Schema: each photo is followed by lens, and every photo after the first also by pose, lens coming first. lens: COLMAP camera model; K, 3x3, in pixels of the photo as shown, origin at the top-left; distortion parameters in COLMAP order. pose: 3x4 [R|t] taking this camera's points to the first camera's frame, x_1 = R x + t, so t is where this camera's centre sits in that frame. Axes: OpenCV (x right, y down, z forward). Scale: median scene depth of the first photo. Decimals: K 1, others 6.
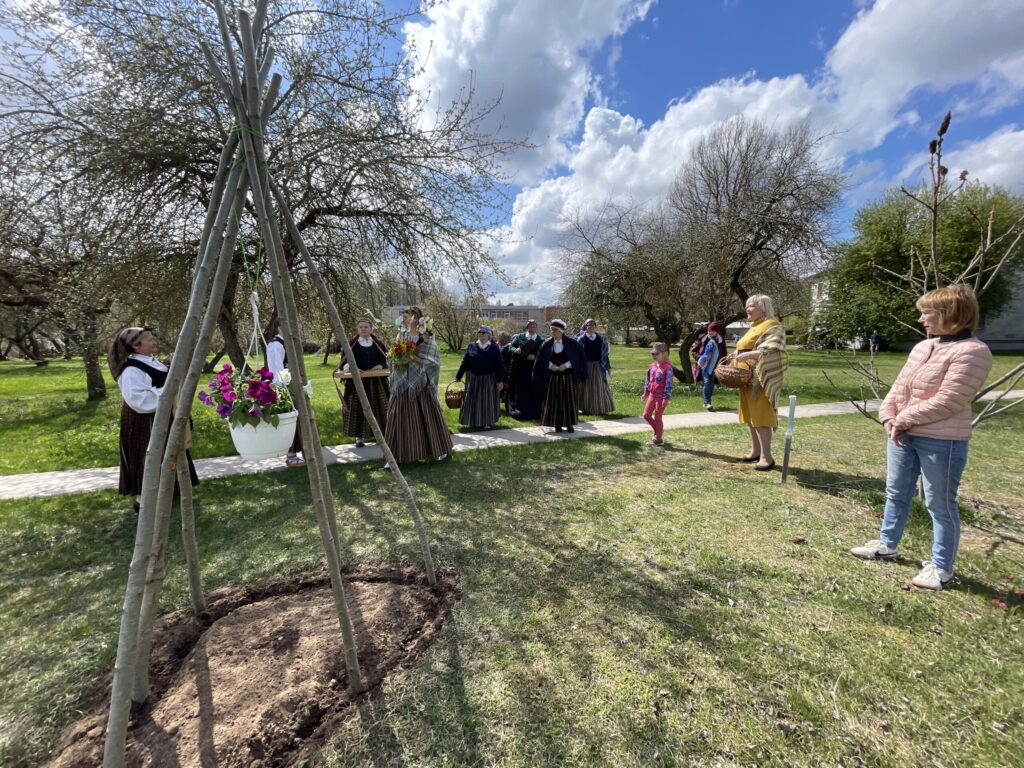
lens RADIAL K [[412.8, 0, 513.0], [0, 412.8, 381.1], [0, 0, 1]] dist [-0.001897, 0.000003]
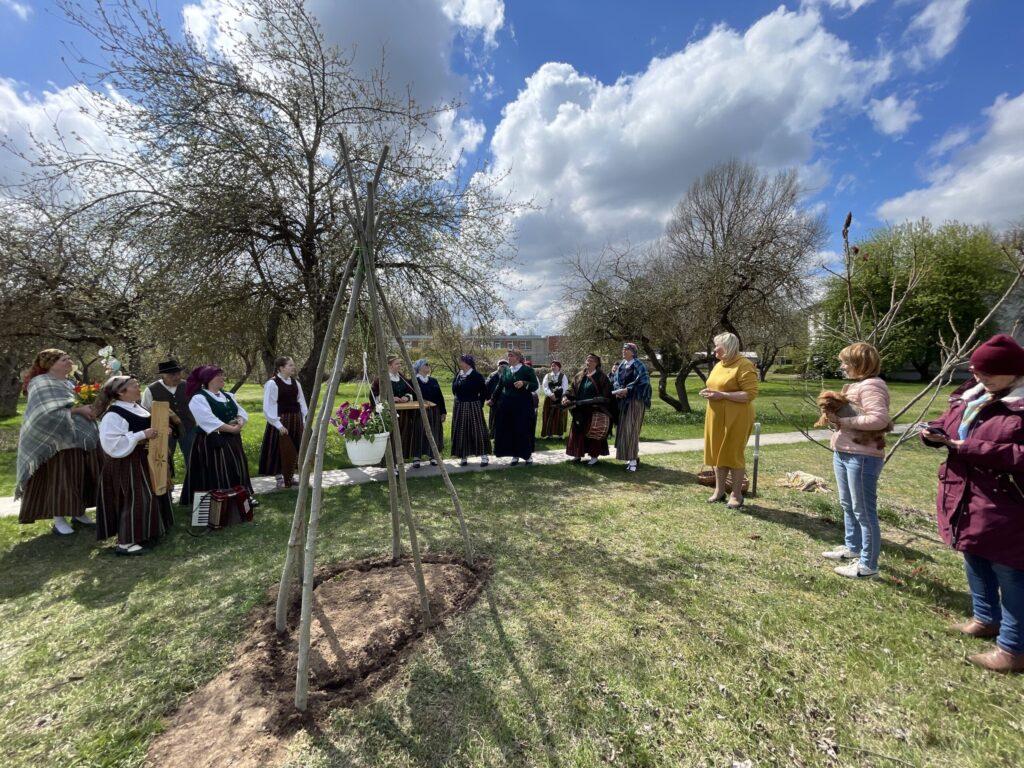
lens RADIAL K [[412.8, 0, 511.1], [0, 412.8, 386.8], [0, 0, 1]] dist [-0.001897, 0.000003]
pose [[0.999944, 0.000194, -0.010583, -0.032862], [-0.000776, 0.998482, -0.055065, -0.003560], [0.010556, 0.055070, 0.998427, -0.218281]]
